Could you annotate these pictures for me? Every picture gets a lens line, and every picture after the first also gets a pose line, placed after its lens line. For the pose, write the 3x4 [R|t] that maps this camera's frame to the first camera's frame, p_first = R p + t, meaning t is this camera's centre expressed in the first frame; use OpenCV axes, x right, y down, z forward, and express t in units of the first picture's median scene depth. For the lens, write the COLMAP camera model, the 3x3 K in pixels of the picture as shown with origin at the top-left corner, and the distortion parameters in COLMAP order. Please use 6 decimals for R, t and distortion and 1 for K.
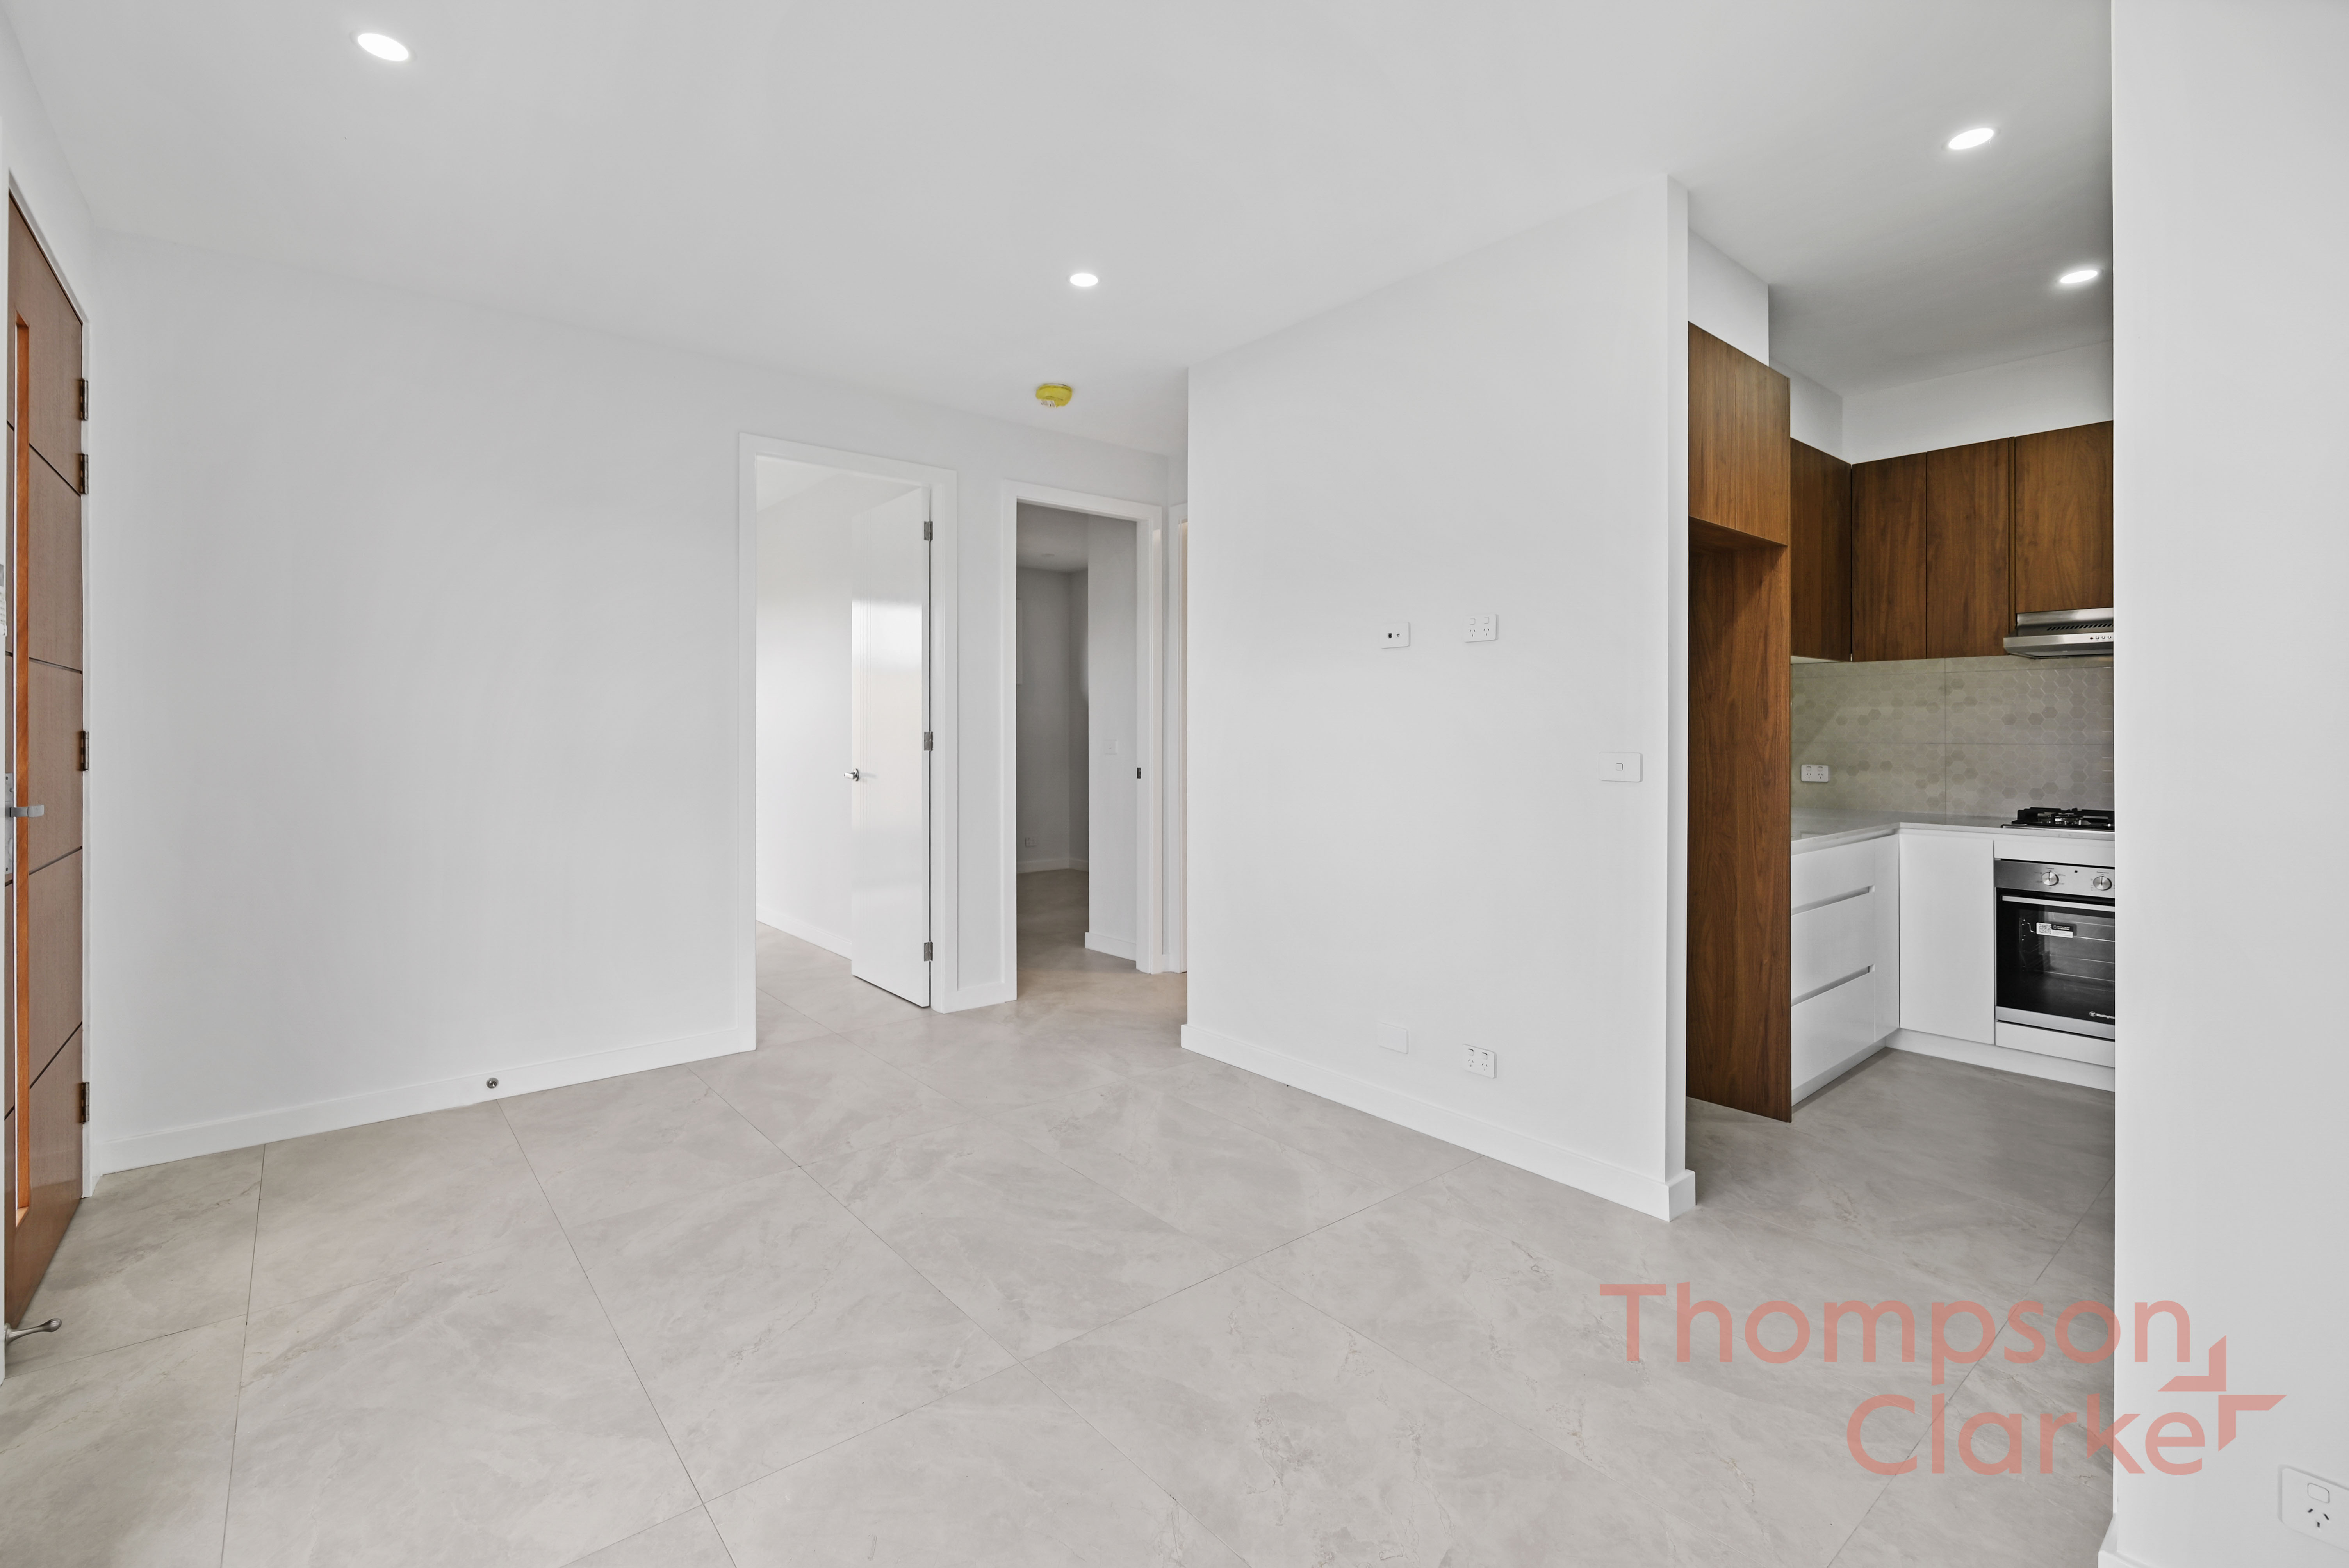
lens RADIAL K [[1040.5, 0, 1162.8], [0, 1040.5, 733.1], [0, 0, 1]] dist [0.000789, -0.000114]
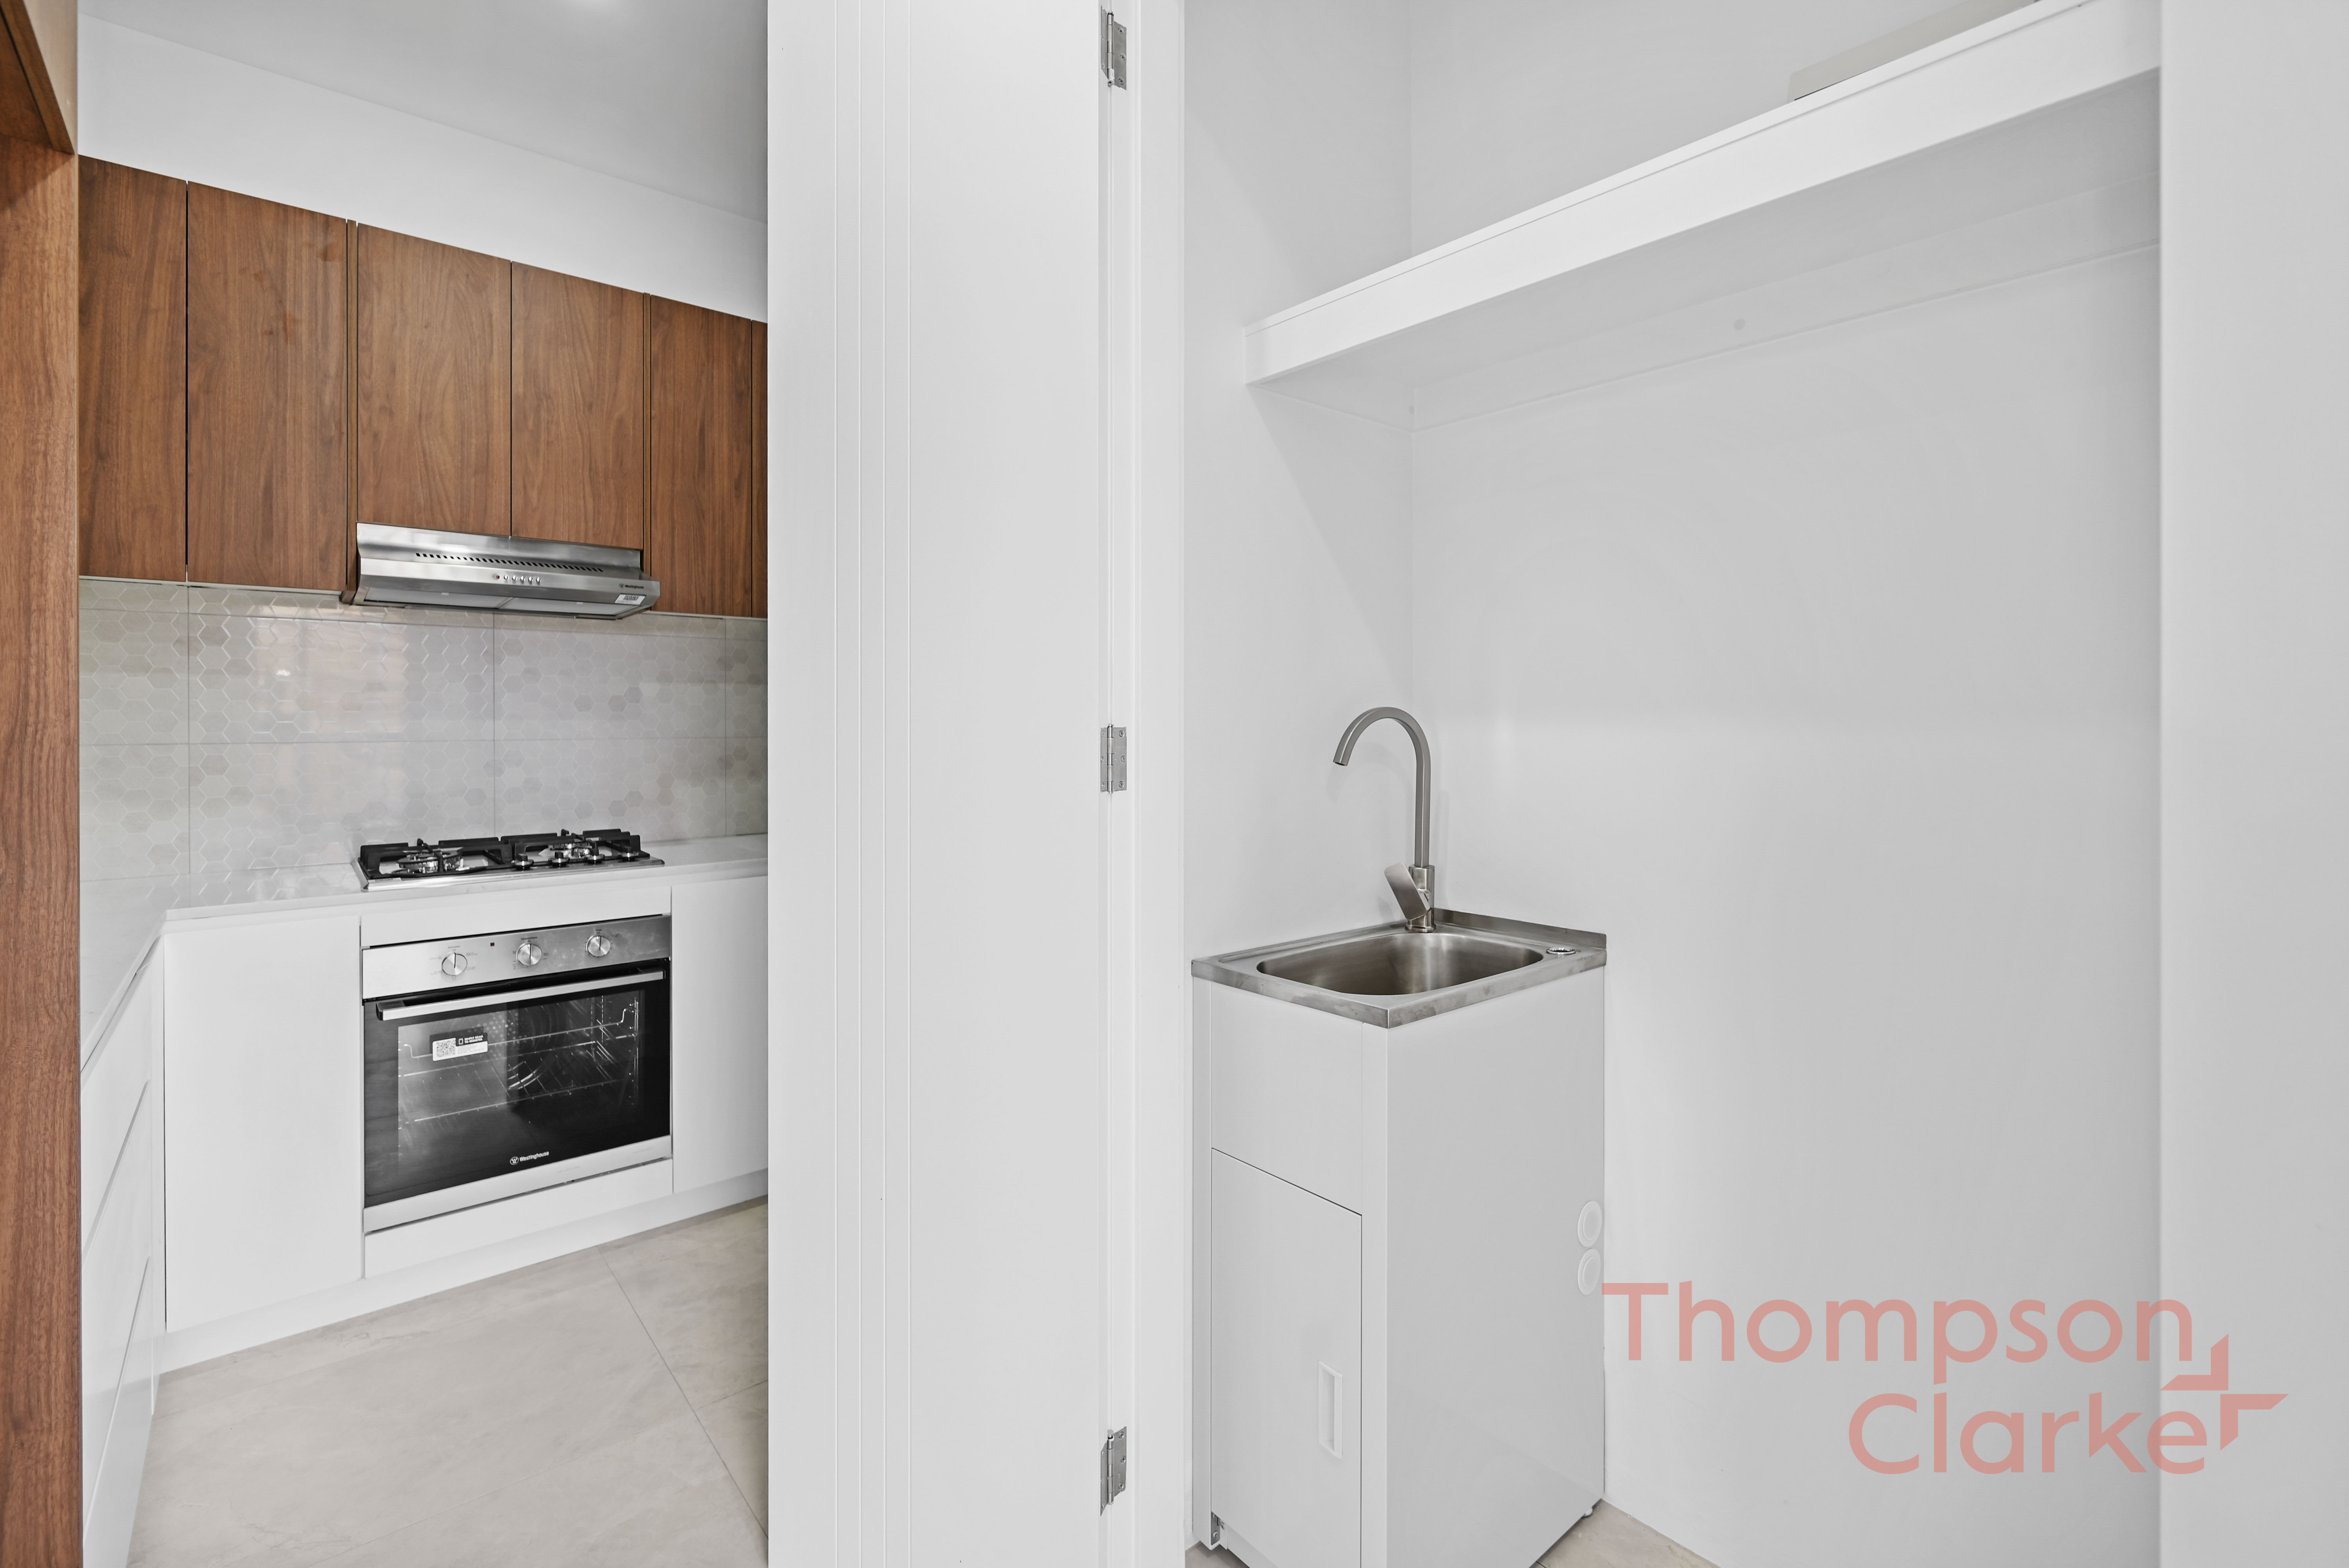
lens RADIAL K [[1040.5, 0, 1146.0], [0, 1040.5, 721.2], [0, 0, 1]] dist [0.000789, -0.000114]
pose [[-0.007671, -0.000929, 0.999970, 0.220436], [0.002979, 0.999995, 0.000951, -0.000722], [-0.999966, 0.002987, -0.007668, 0.547503]]
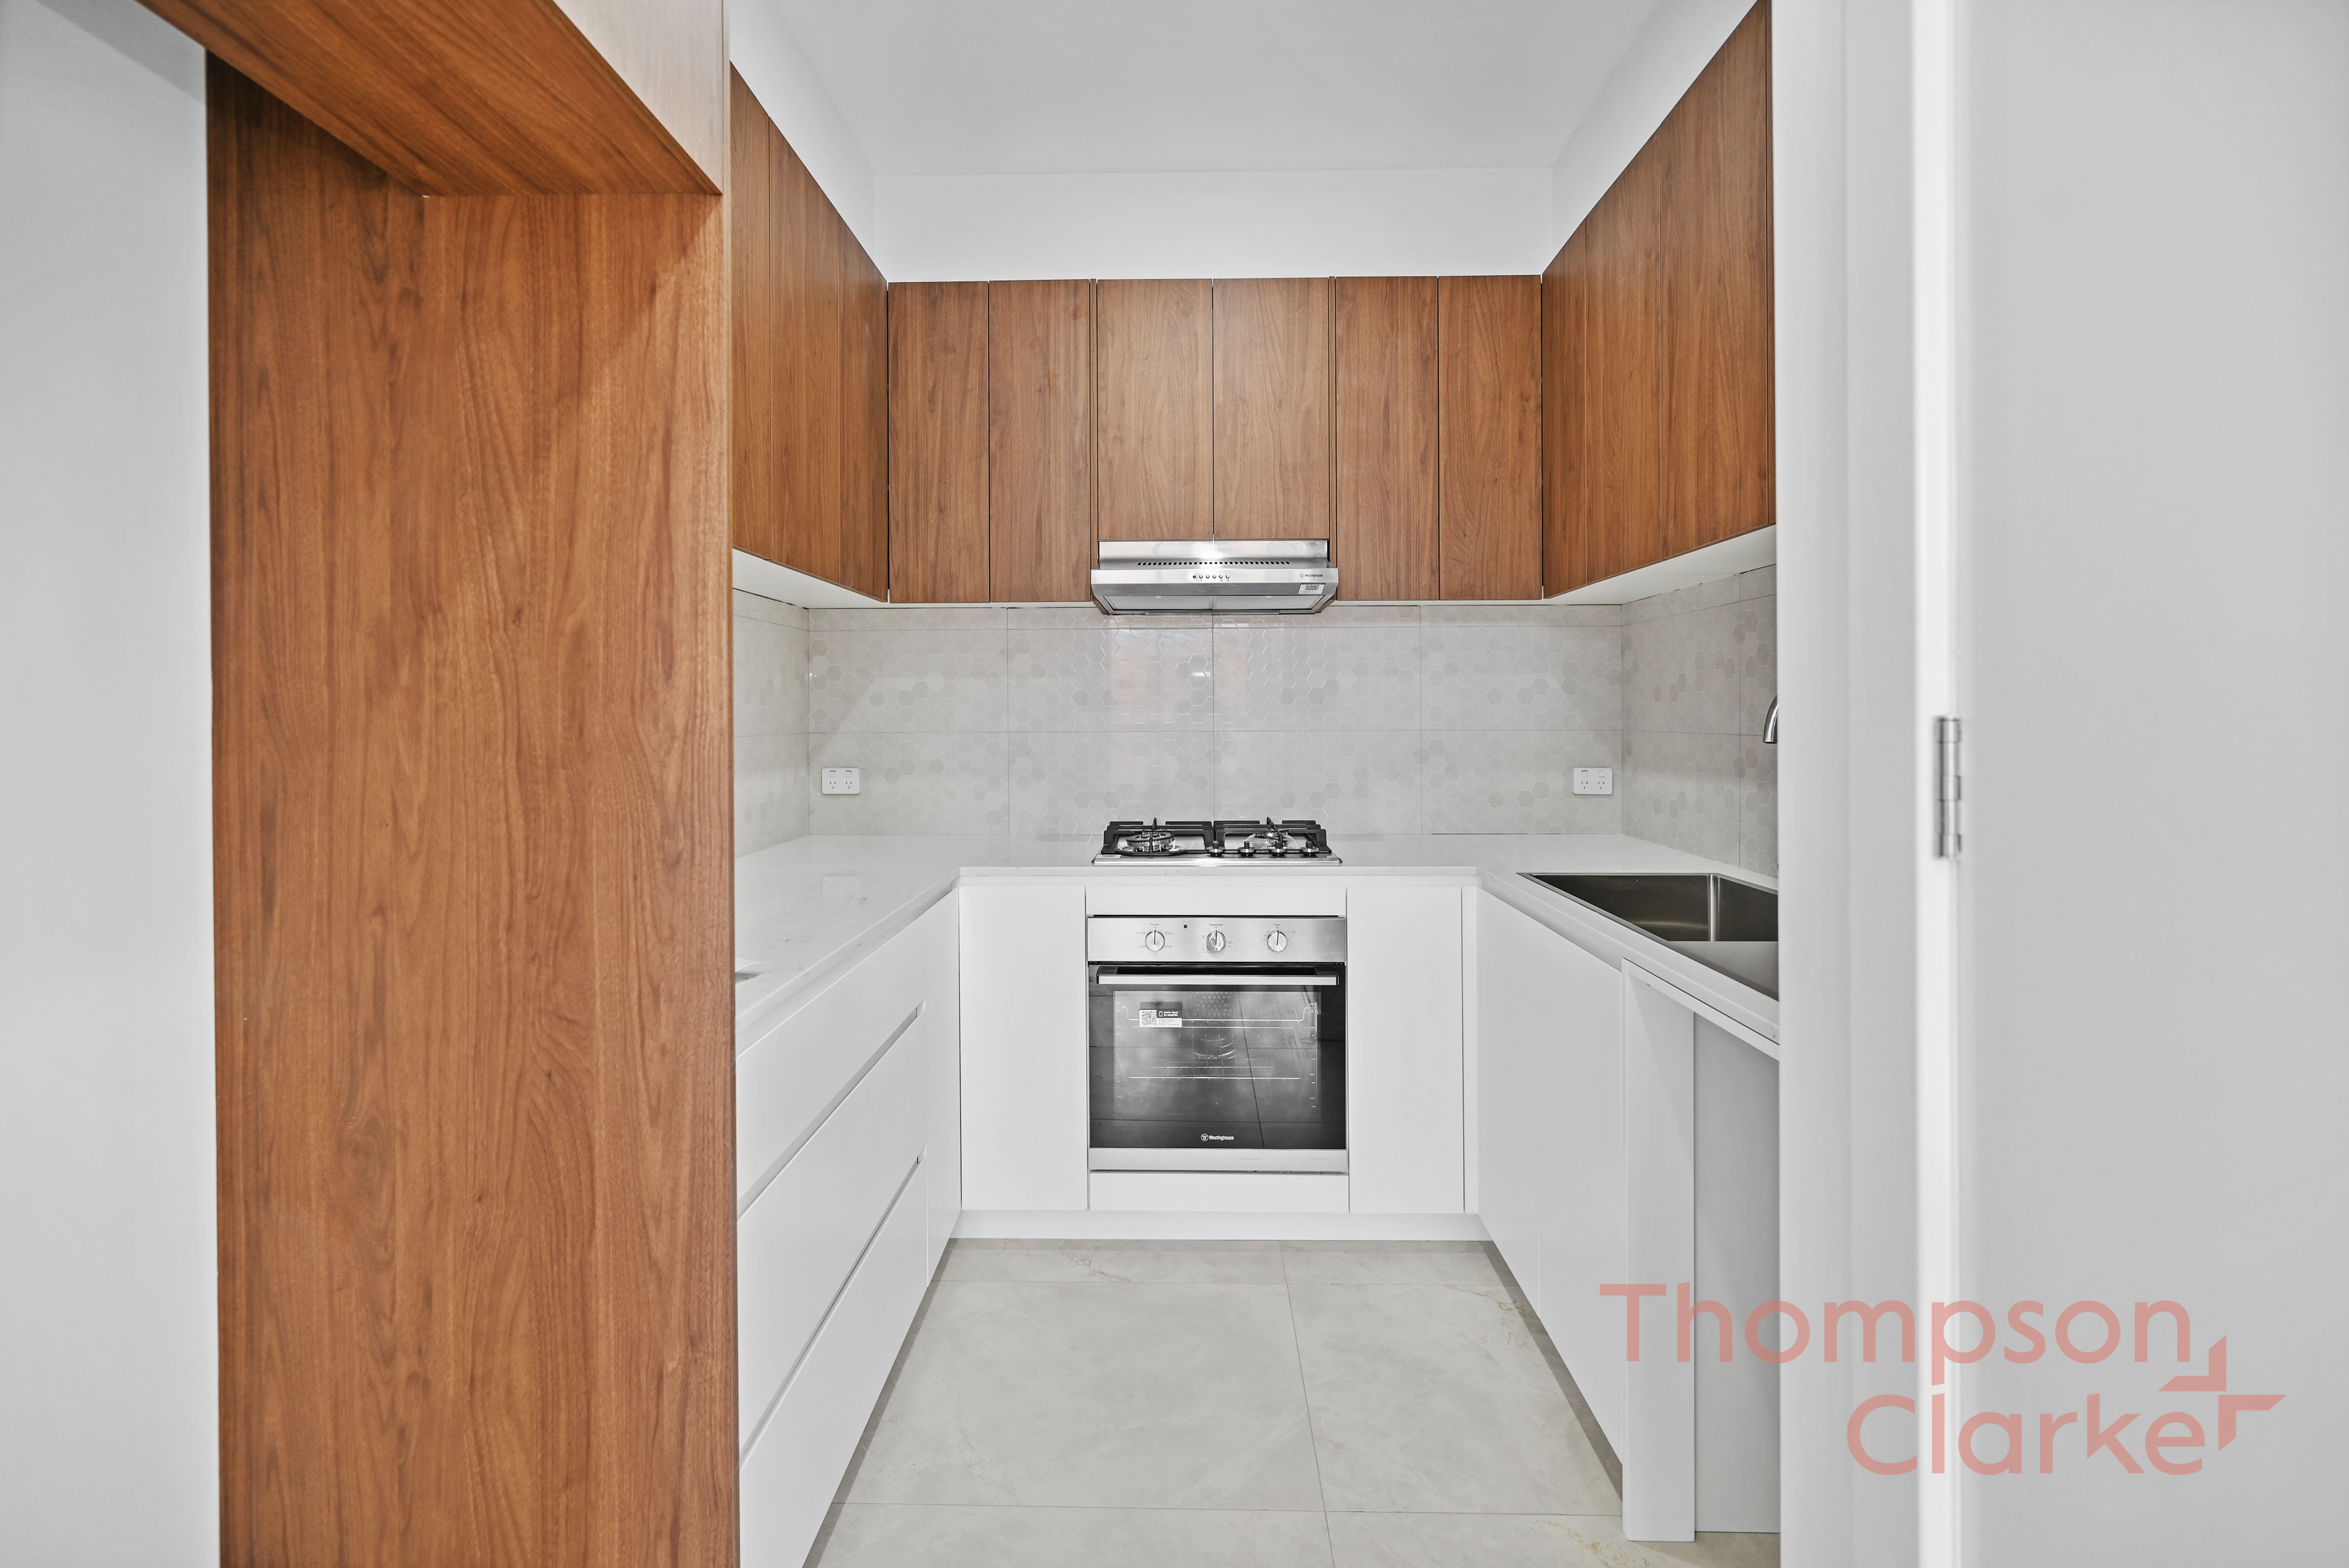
lens RADIAL K [[950.2, 0, 1173.6], [0, 950.2, 714.6], [0, 0, 1]] dist [-0.006005, -0.000073]
pose [[0.647107, -0.002147, 0.762396, 0.372188], [0.005648, 0.999982, -0.001978, 0.000217], [-0.762378, 0.005585, 0.647108, 0.553059]]
